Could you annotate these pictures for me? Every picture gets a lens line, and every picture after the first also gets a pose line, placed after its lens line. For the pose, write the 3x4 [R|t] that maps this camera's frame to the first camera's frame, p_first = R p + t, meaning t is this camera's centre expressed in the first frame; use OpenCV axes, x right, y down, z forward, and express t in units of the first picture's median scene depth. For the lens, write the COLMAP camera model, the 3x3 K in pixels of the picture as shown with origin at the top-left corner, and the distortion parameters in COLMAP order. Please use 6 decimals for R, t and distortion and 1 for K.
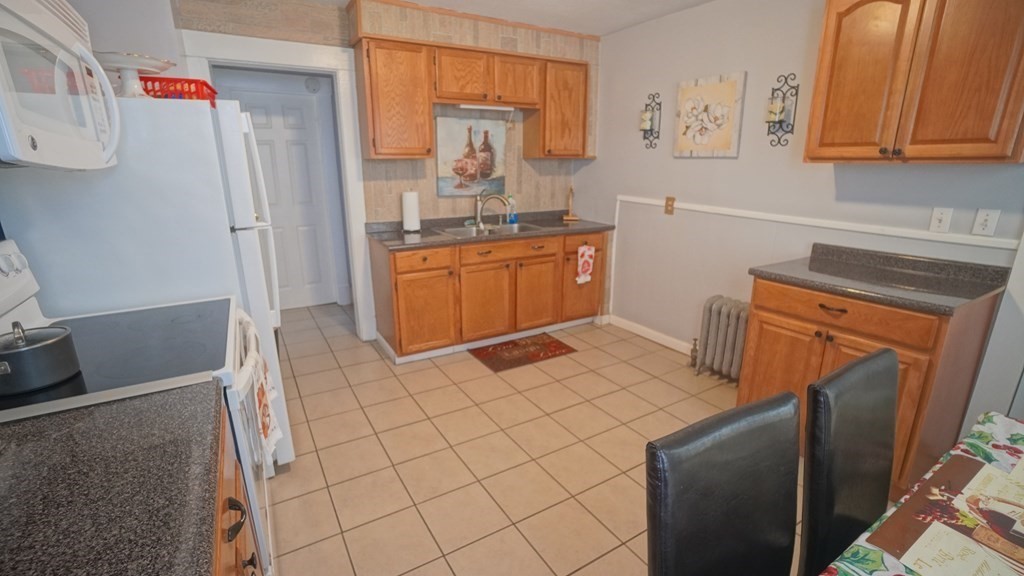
lens RADIAL K [[444.5, 0, 501.9], [0, 444.5, 285.7], [0, 0, 1]] dist [-0.031712, 0.002662]
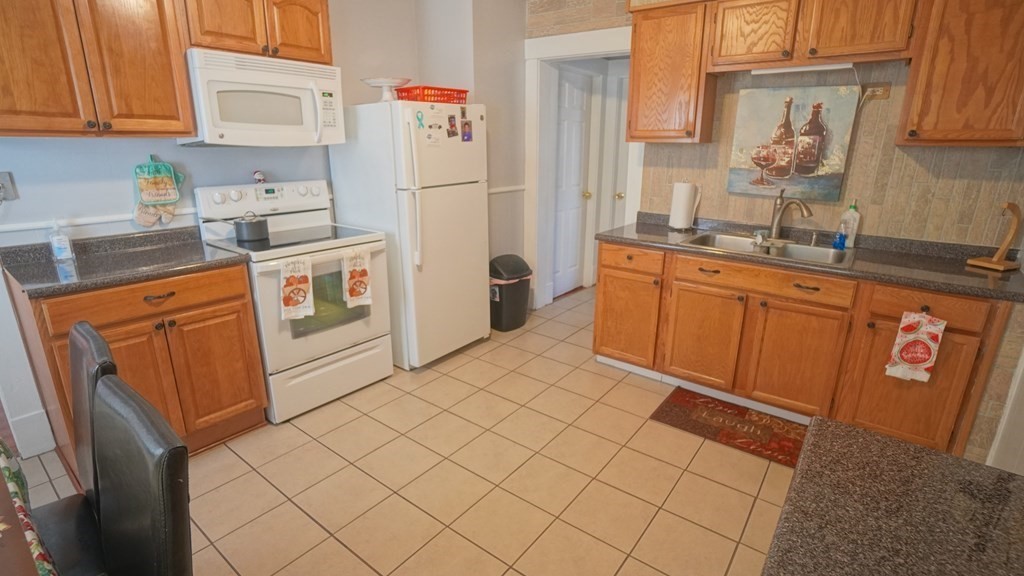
lens RADIAL K [[468.4, 0, 505.7], [0, 468.4, 288.7], [0, 0, 1]] dist [-0.051680, 0.015876]
pose [[0.390741, 0.274596, -0.878589, 0.493700], [-0.257452, 0.948978, 0.182097, -0.094925], [0.883765, 0.155041, 0.441500, 0.346305]]
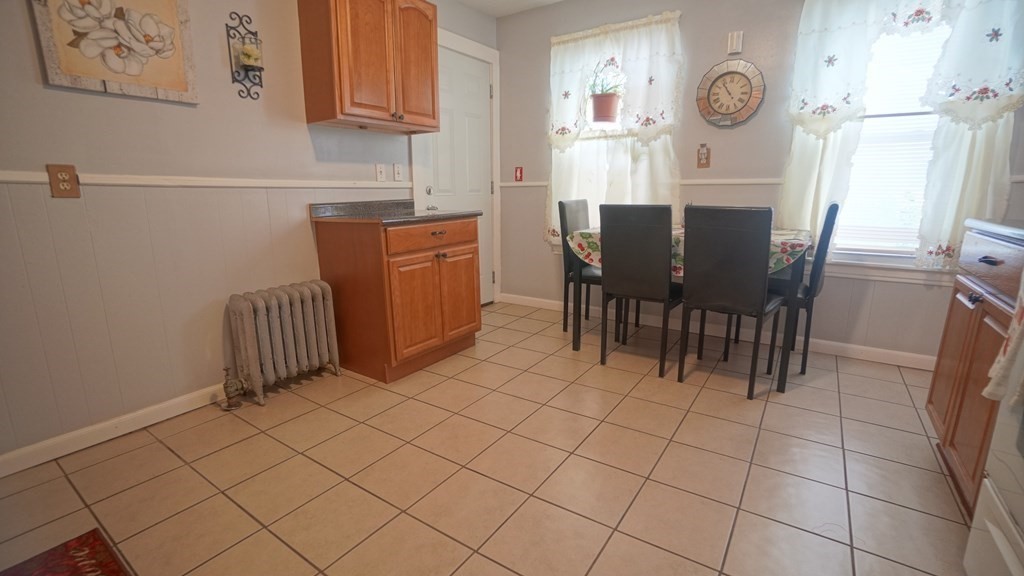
lens RADIAL K [[444.5, 0, 511.6], [0, 444.5, 293.2], [0, 0, 1]] dist [-0.031712, 0.002662]
pose [[-0.432883, -0.189213, 0.881369, -0.310281], [0.250824, 0.913831, 0.319374, -0.085997], [-0.865852, 0.359320, -0.348123, 0.736300]]
